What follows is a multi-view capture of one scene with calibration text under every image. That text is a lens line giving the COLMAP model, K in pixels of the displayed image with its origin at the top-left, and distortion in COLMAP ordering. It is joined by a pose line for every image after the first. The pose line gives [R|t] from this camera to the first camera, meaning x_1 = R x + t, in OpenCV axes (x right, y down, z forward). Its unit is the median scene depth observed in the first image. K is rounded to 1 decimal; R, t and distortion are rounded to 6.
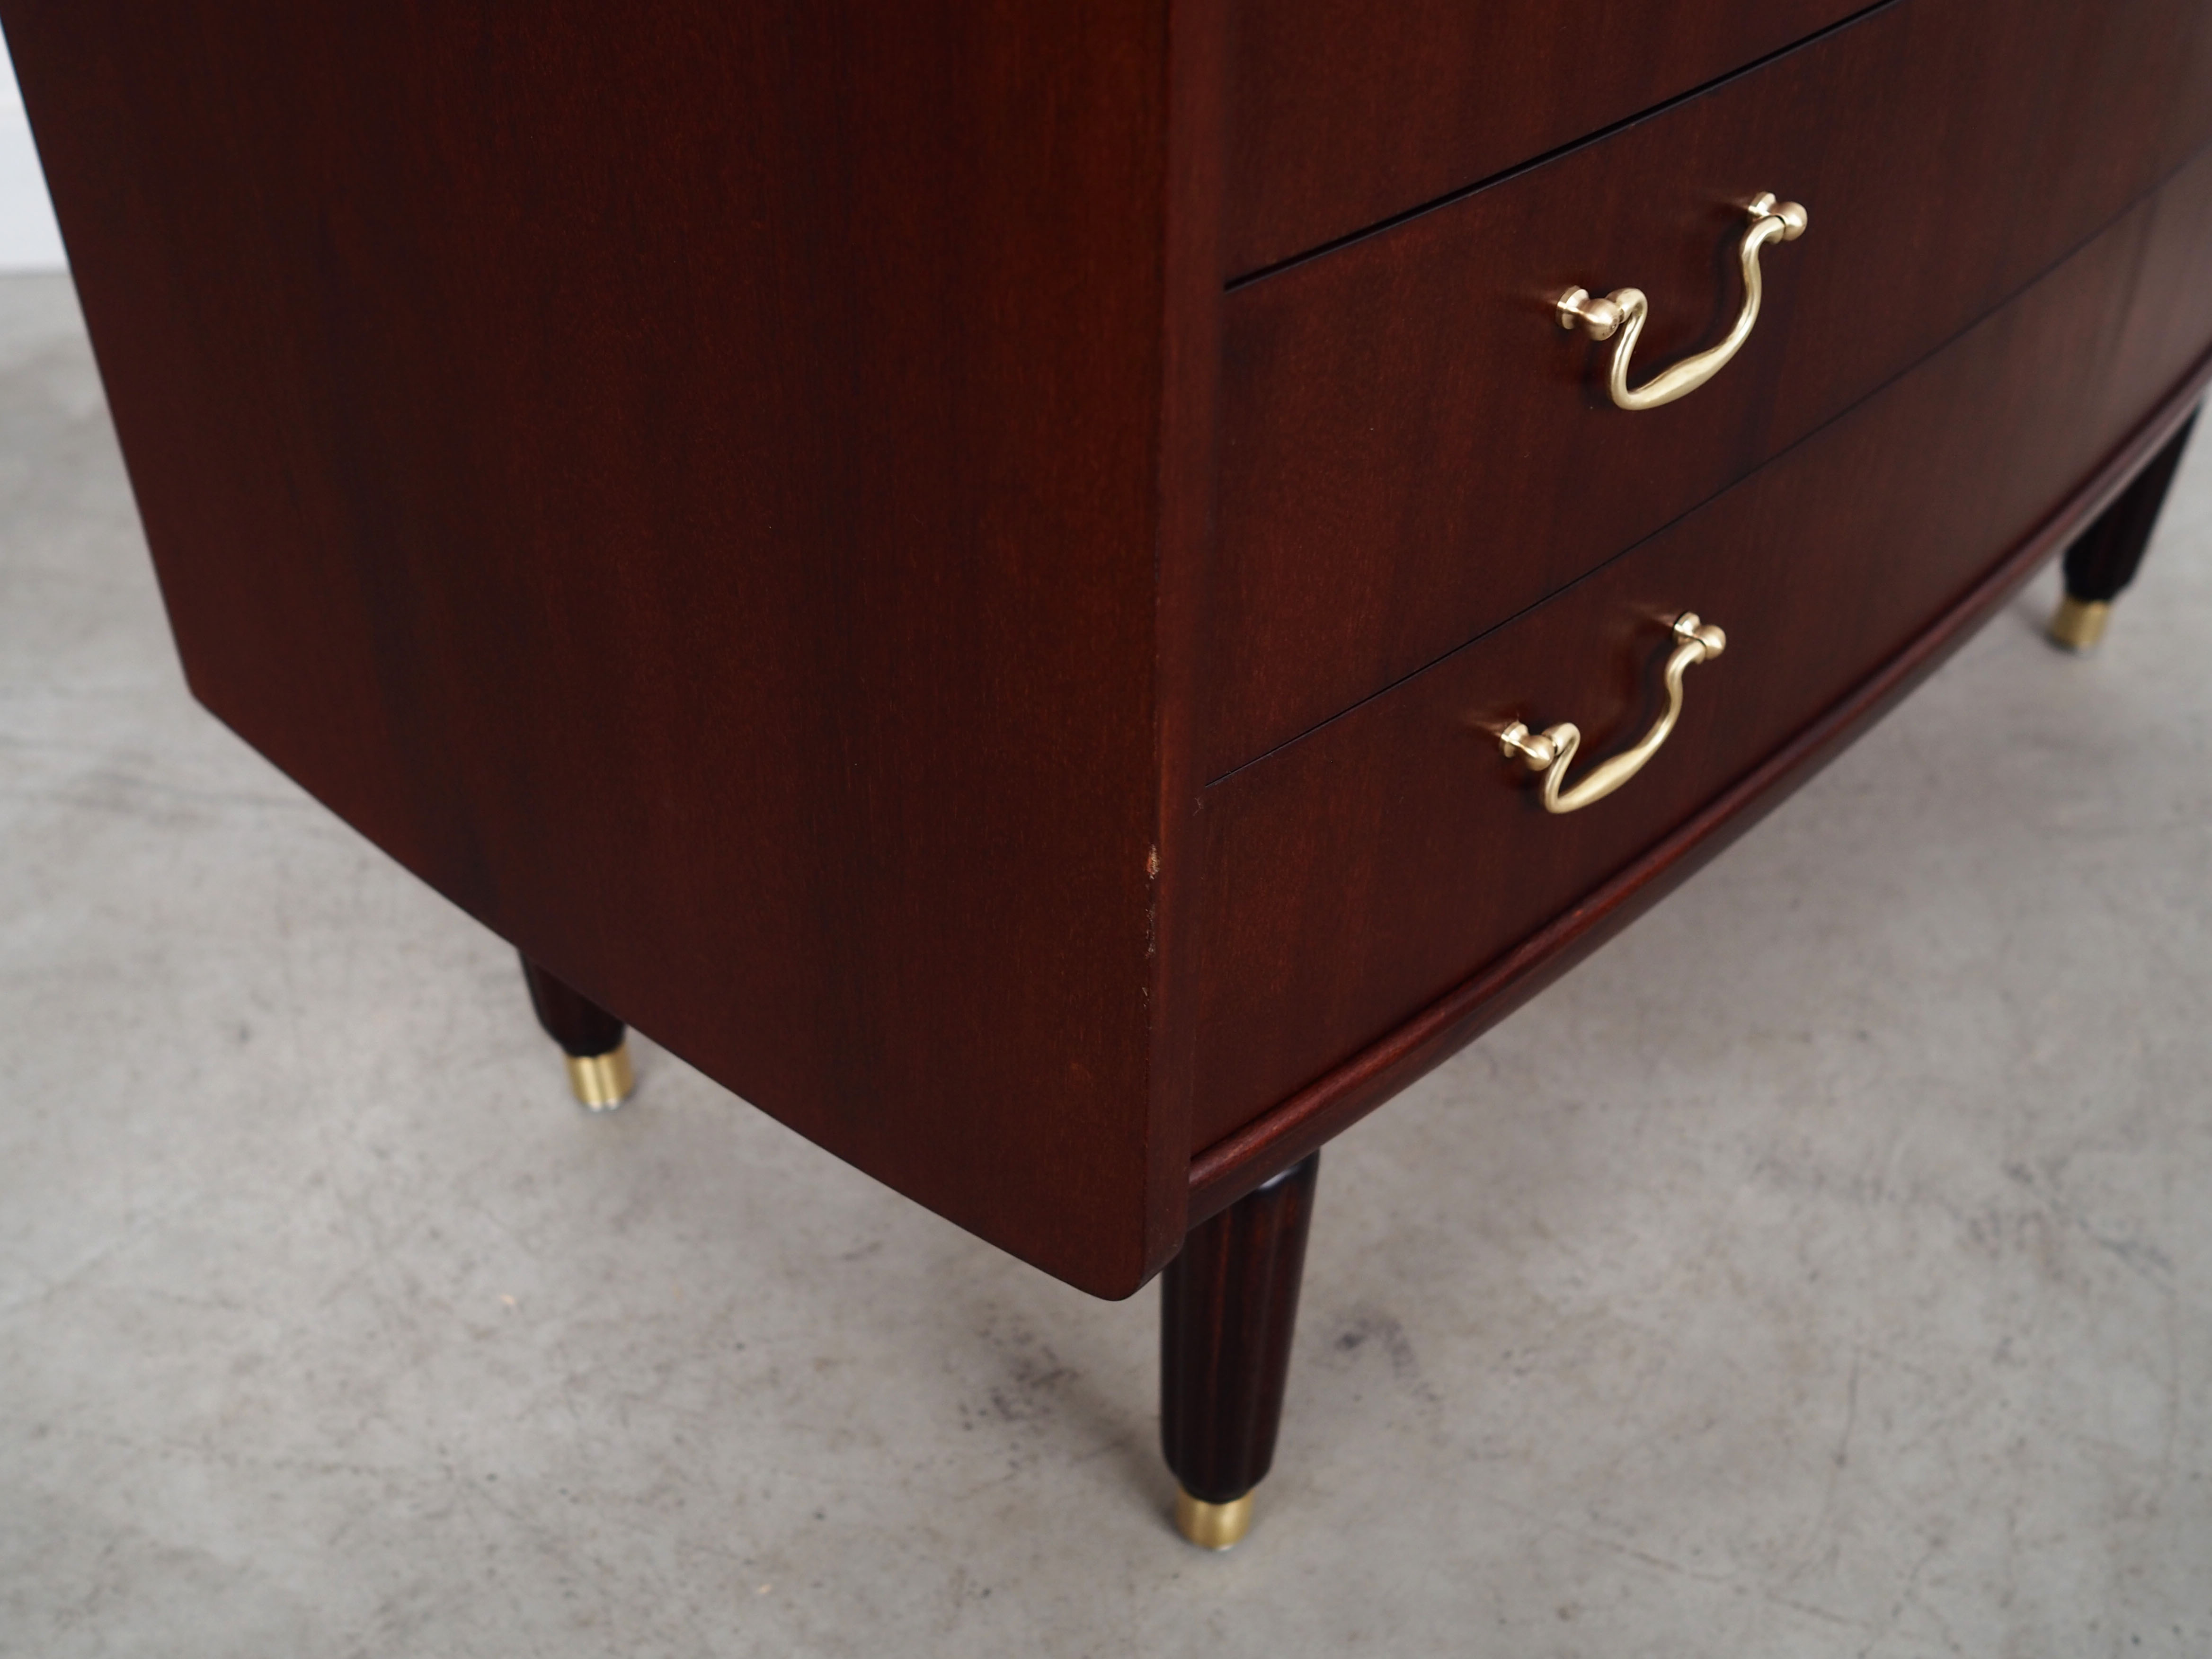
lens RADIAL K [[2411.8, 0, 1106.0], [0, 2411.8, 829.5], [0, 0, 1]] dist [-0.019773, -0.015373]
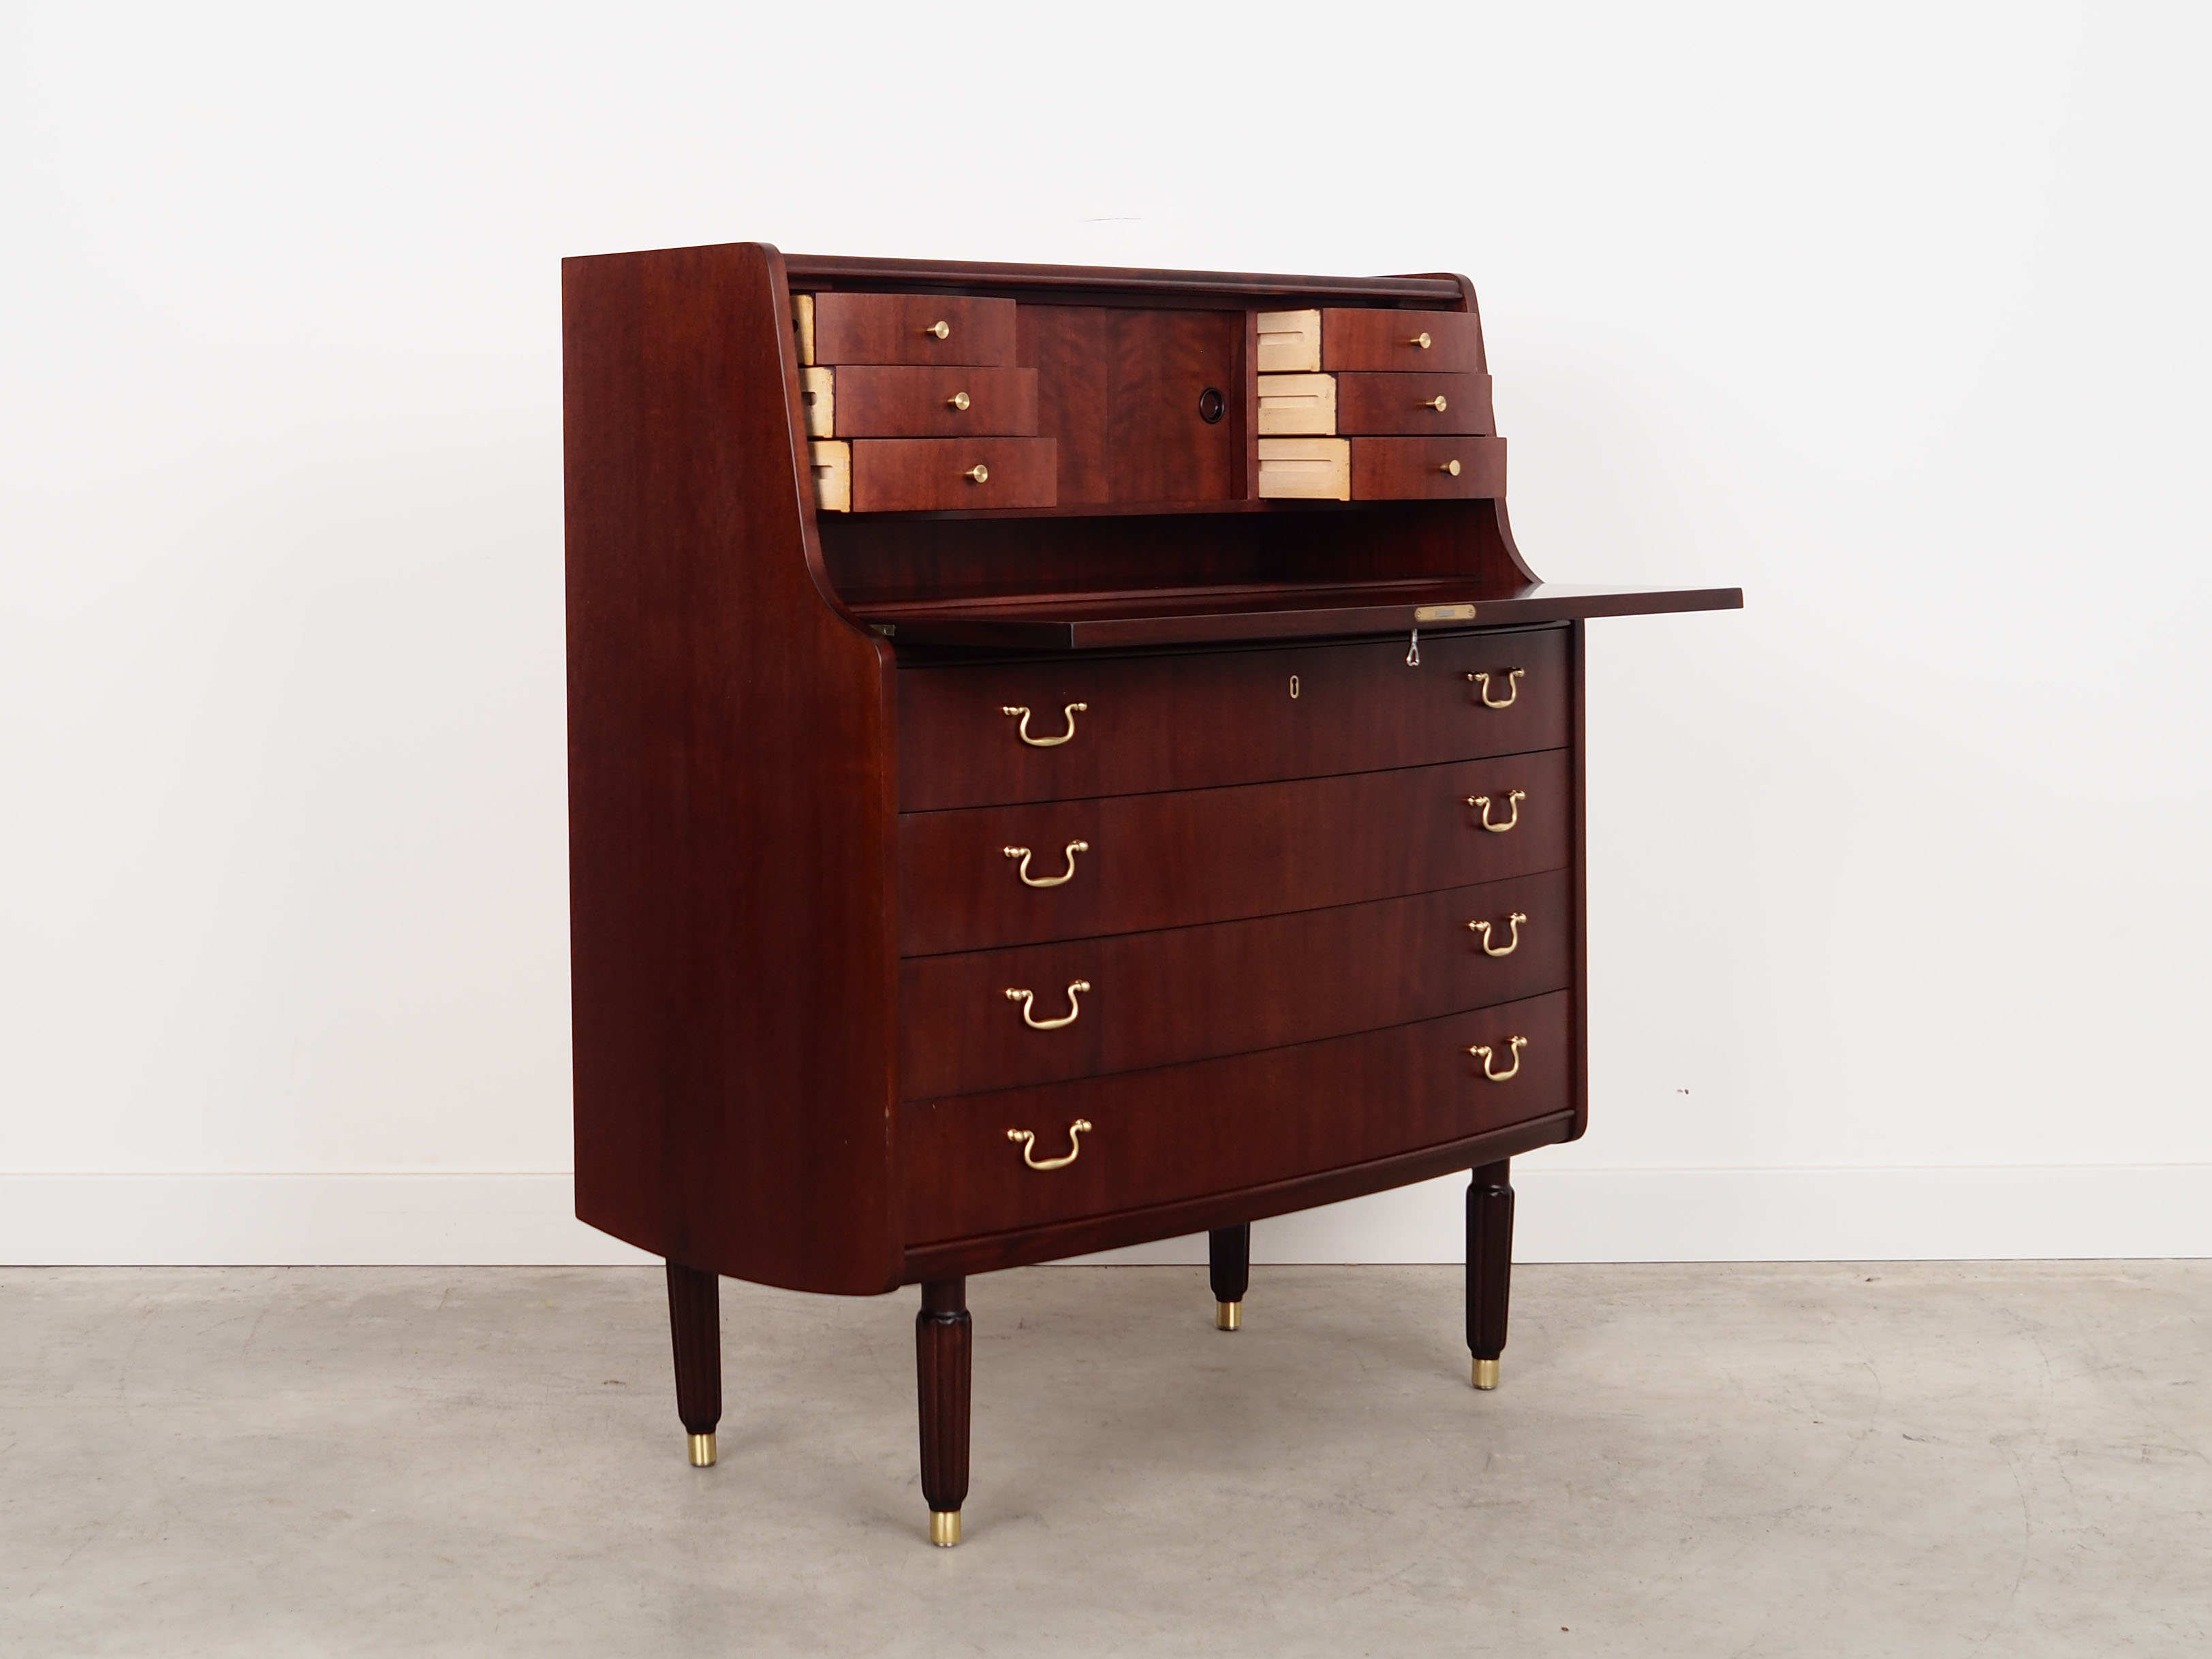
lens RADIAL K [[2412.1, 0, 1106.0], [0, 2412.1, 829.5], [0, 0, 1]] dist [-0.019773, -0.015373]
pose [[0.999591, -0.005211, -0.028101, 0.240847], [-0.010846, 0.840525, -0.541665, 0.860643], [0.026442, 0.541748, 0.840125, -1.232093]]
